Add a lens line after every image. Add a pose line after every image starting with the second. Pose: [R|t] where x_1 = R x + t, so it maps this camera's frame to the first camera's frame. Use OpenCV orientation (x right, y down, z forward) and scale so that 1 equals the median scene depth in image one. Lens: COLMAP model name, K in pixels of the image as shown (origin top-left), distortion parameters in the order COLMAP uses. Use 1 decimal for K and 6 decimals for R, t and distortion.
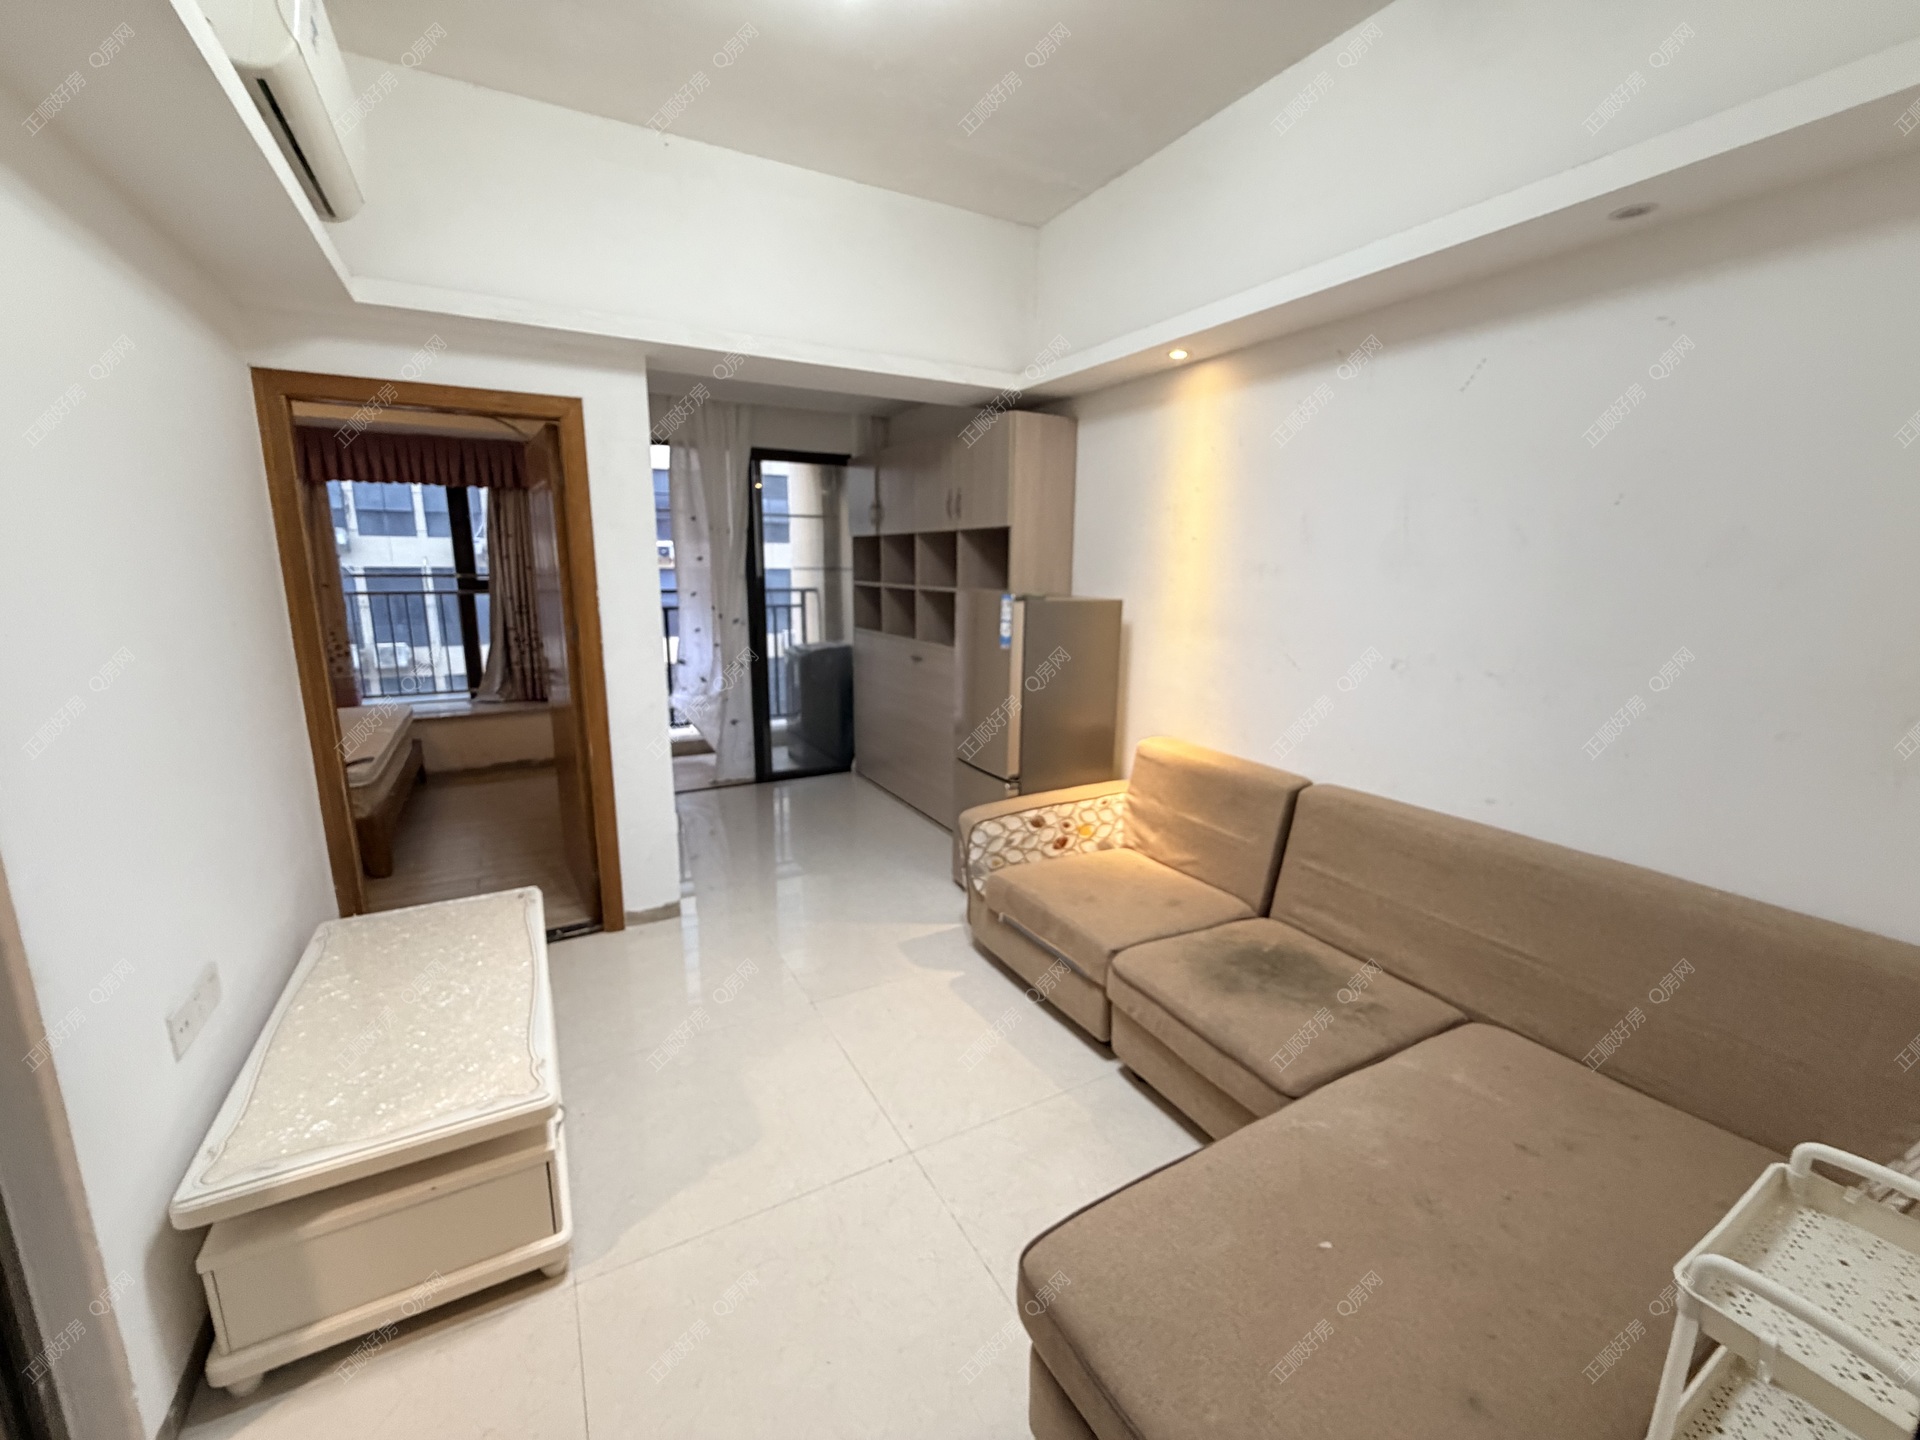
lens RADIAL K [[764.9, 0, 952.2], [0, 764.9, 703.9], [0, 0, 1]] dist [-0.000424, 0.000114]
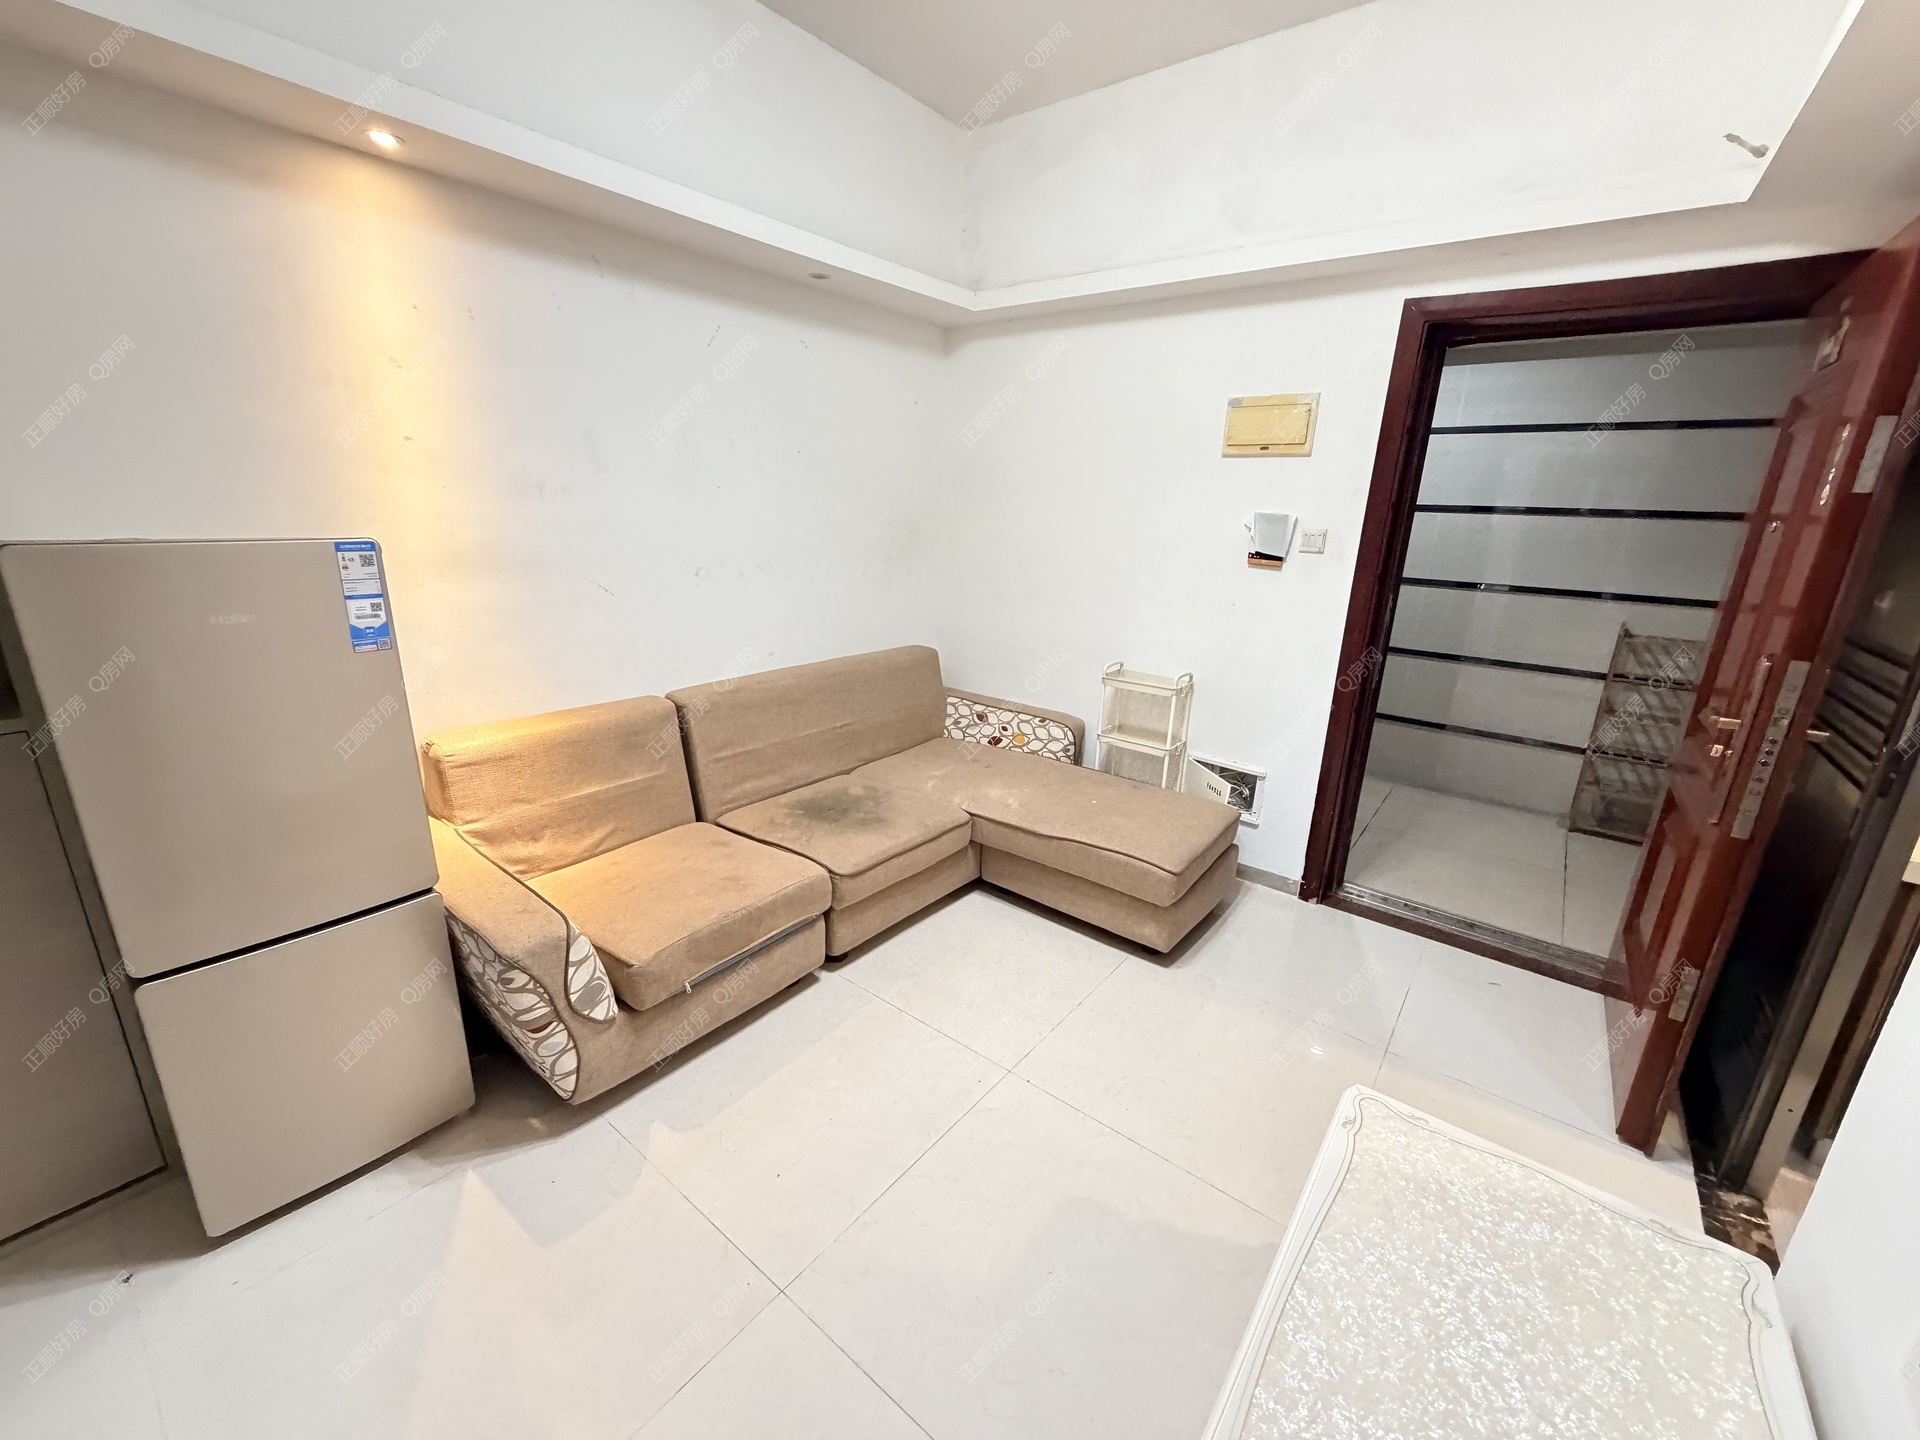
lens RADIAL K [[764.9, 0, 950.7], [0, 764.9, 707.6], [0, 0, 1]] dist [-0.000424, 0.000114]
pose [[-0.377309, -0.265713, 0.887149, -0.555469], [0.132916, 0.932499, 0.335826, -0.164470], [-0.916499, 0.244627, -0.316523, 0.866041]]
